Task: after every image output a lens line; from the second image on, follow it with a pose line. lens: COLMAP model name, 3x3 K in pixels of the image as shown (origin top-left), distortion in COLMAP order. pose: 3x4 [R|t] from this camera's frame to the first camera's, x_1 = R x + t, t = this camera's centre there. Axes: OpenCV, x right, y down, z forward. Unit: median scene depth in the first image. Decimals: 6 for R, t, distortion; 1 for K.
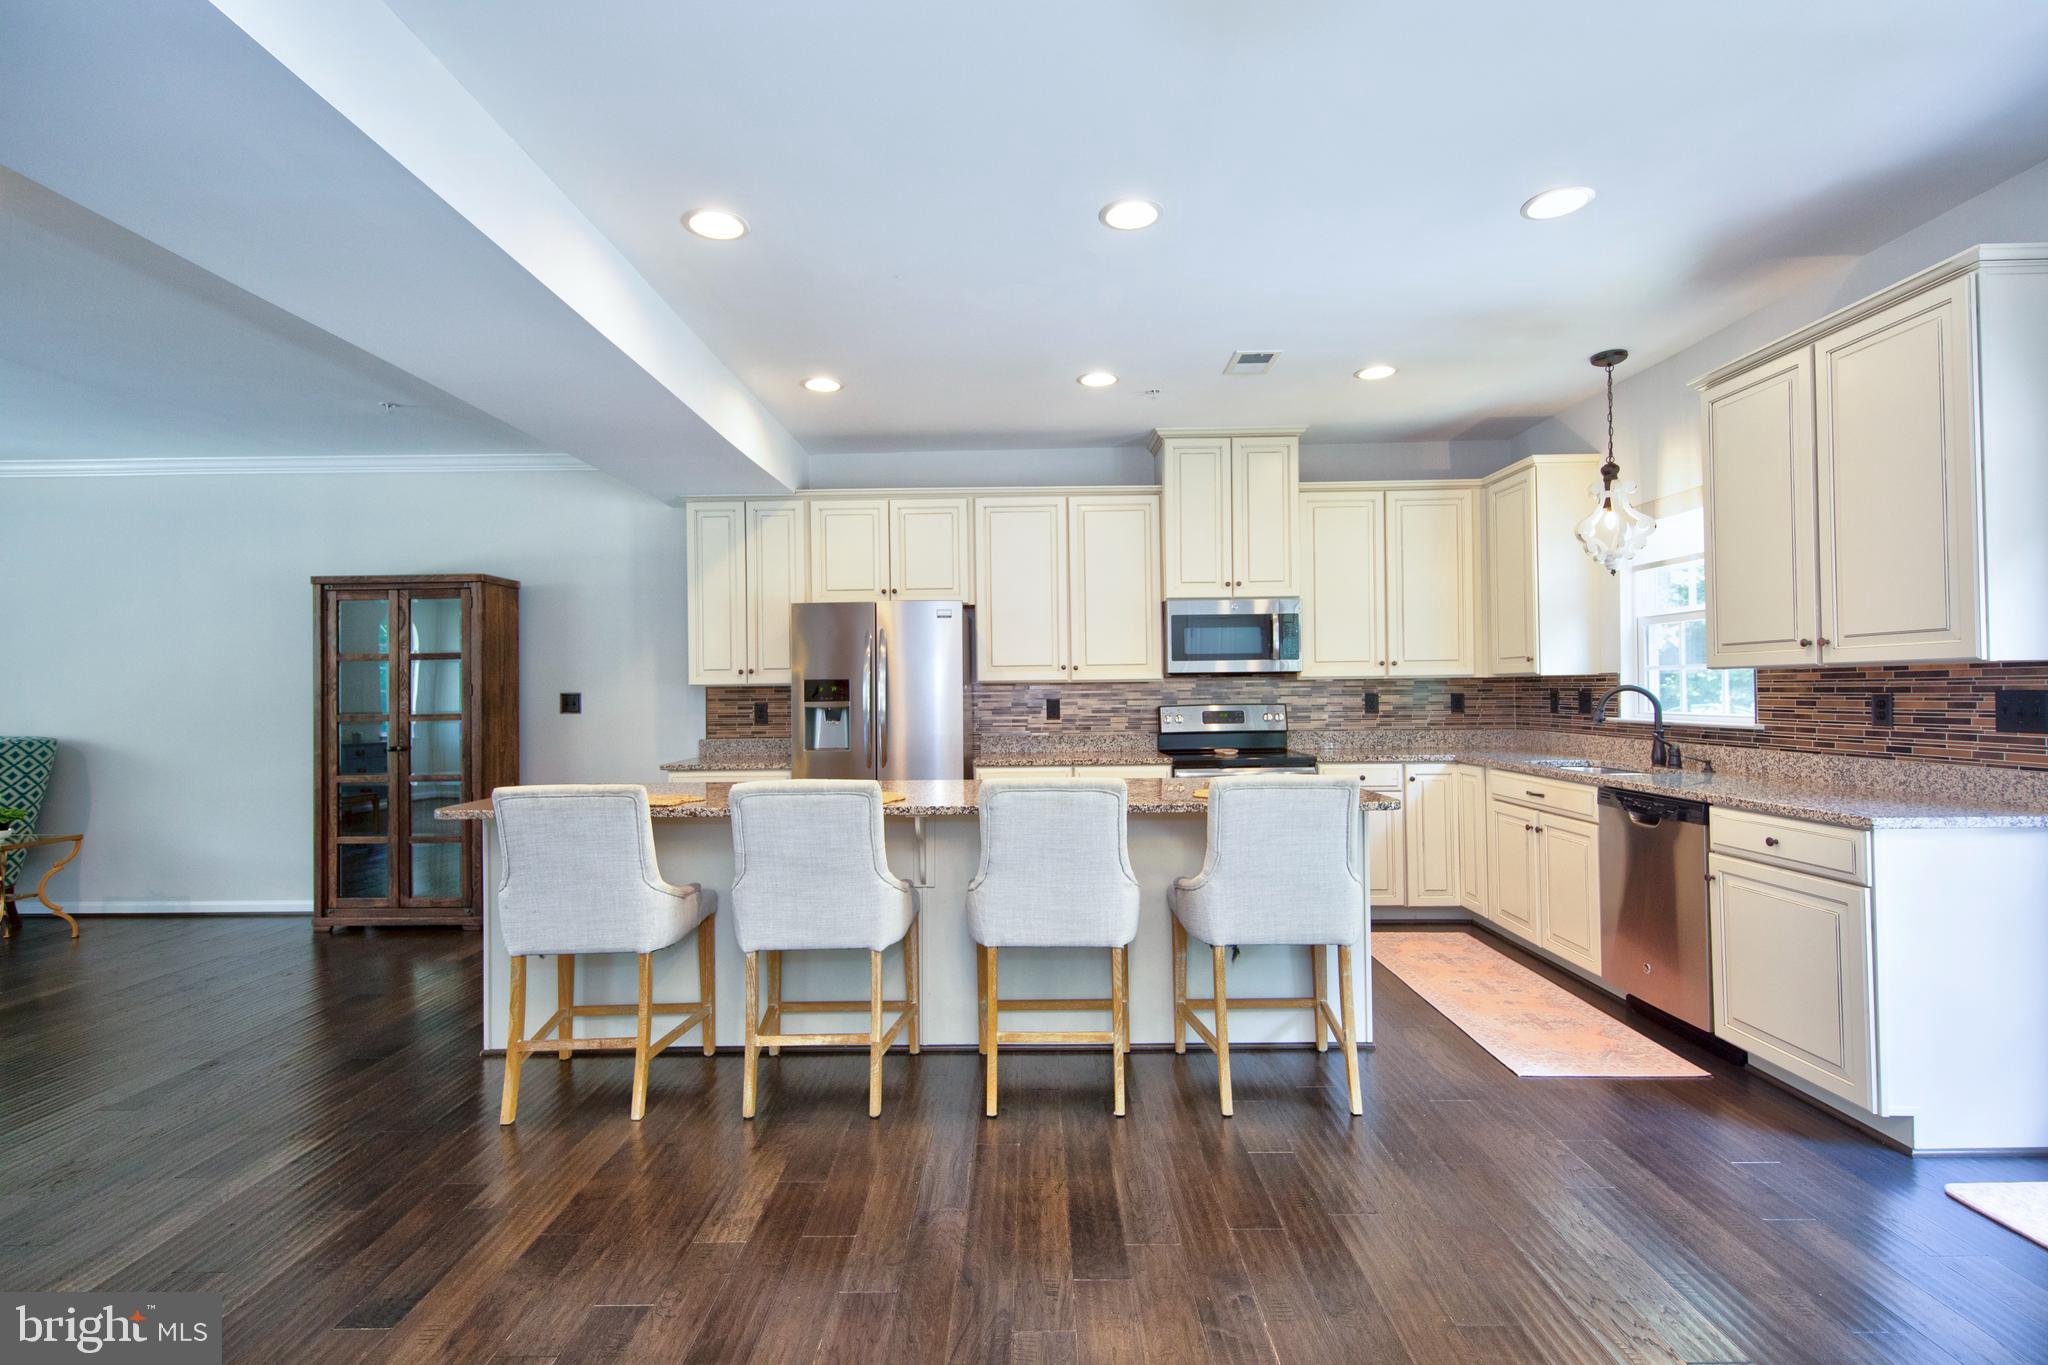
lens RADIAL K [[999.1, 0, 1029.5], [0, 999.1, 671.8], [0, 0, 1]] dist [0.031666, 0.000530]
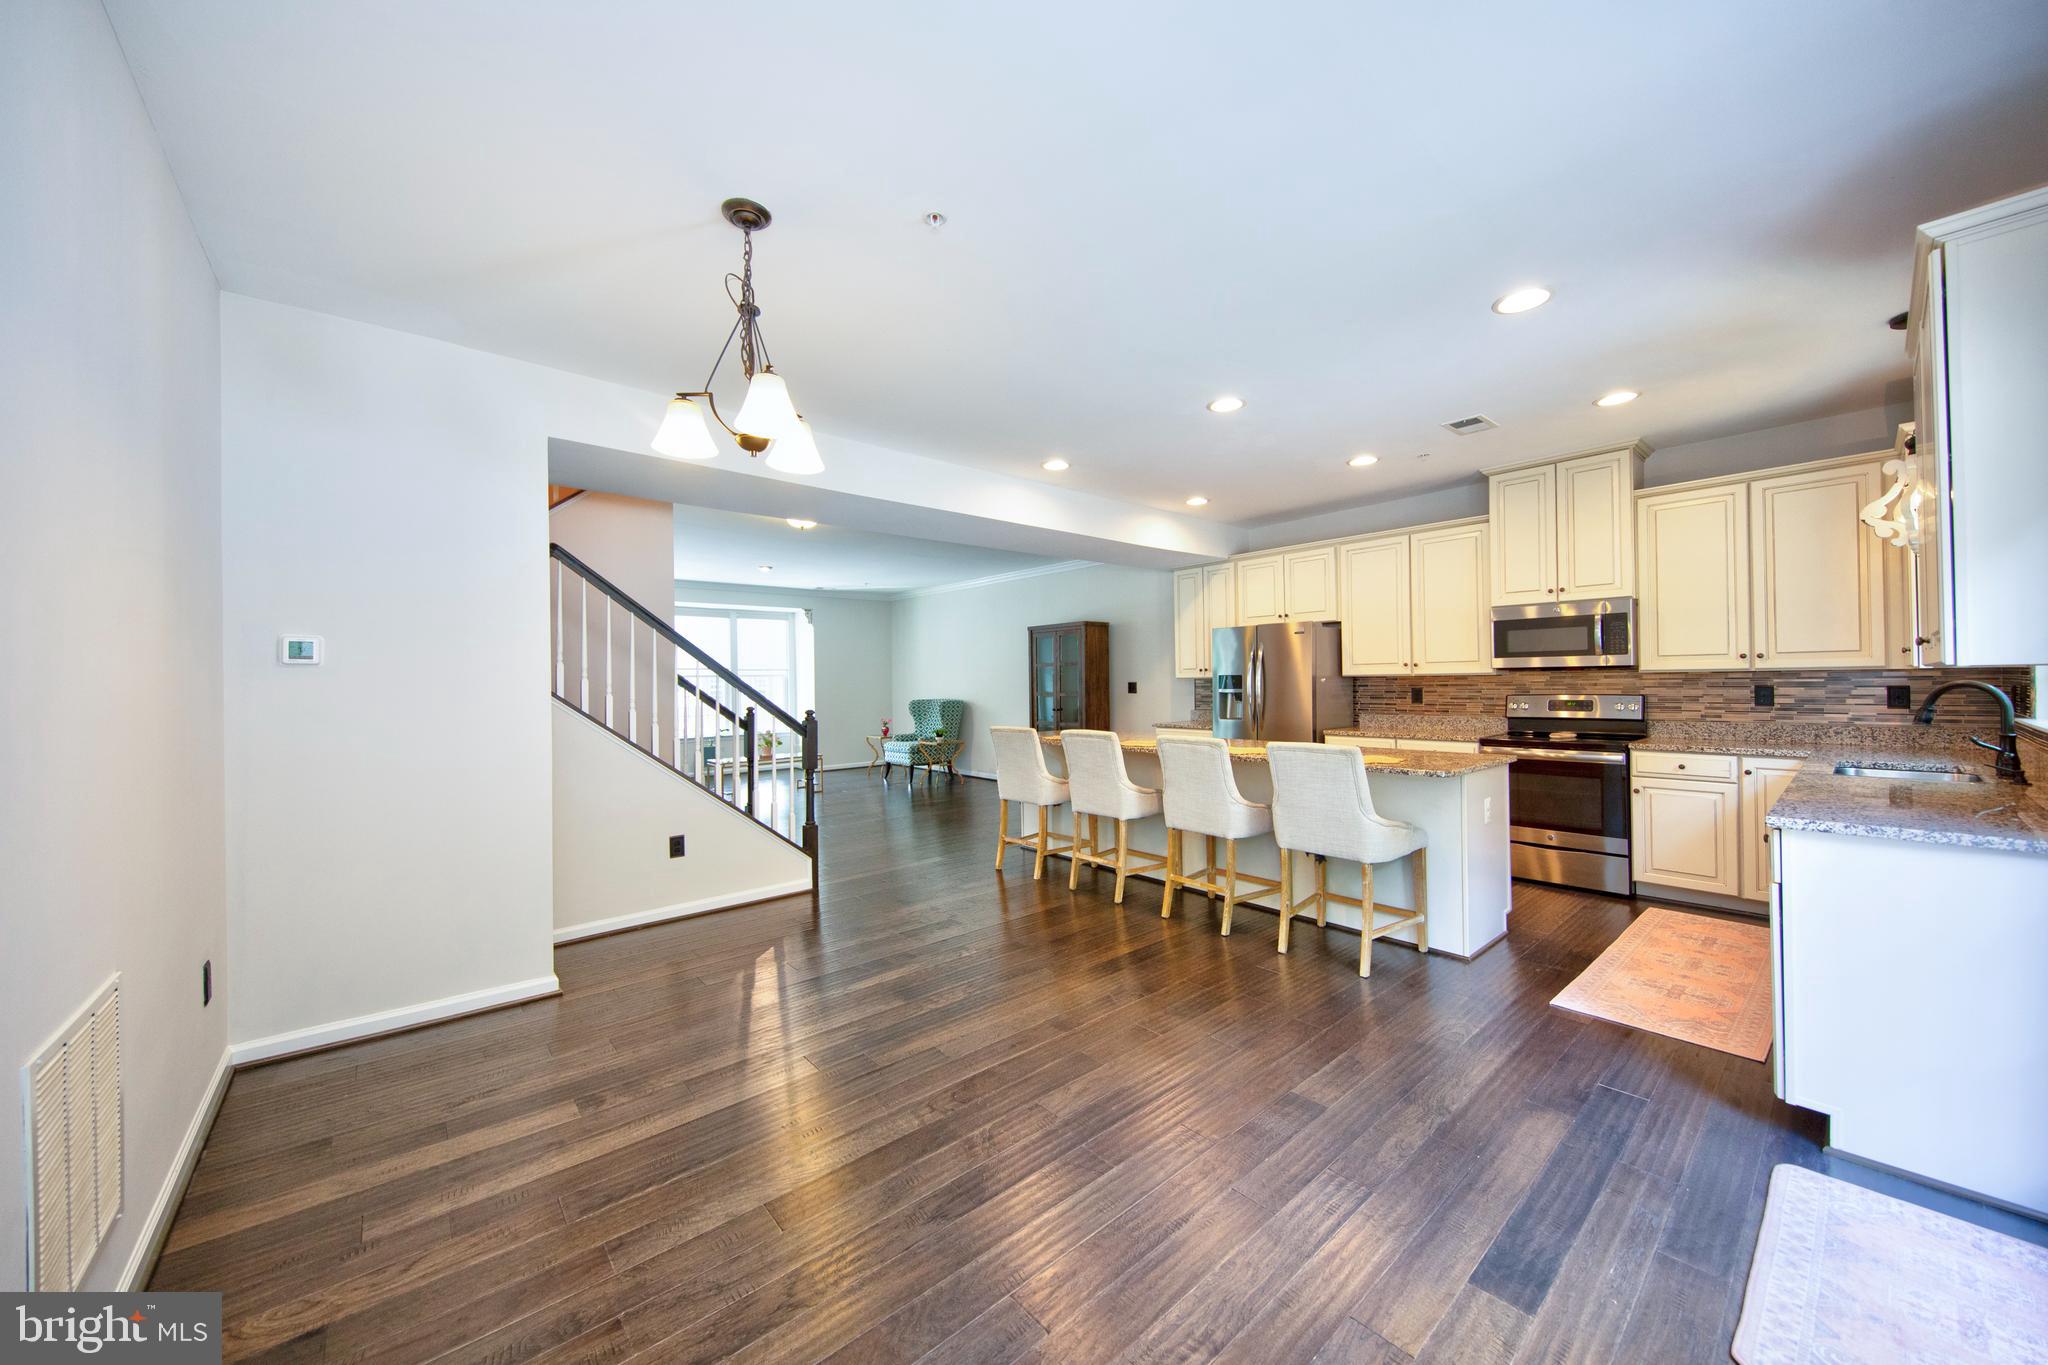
lens RADIAL K [[735.6, 0, 1025.2], [0, 735.6, 682.1], [0, 0, 1]] dist [0.000506, 0.000080]
pose [[0.647862, 0.004772, -0.761743, 0.446294], [0.018859, 0.999573, 0.022301, -0.012617], [0.761524, -0.028813, 0.647496, -0.025020]]
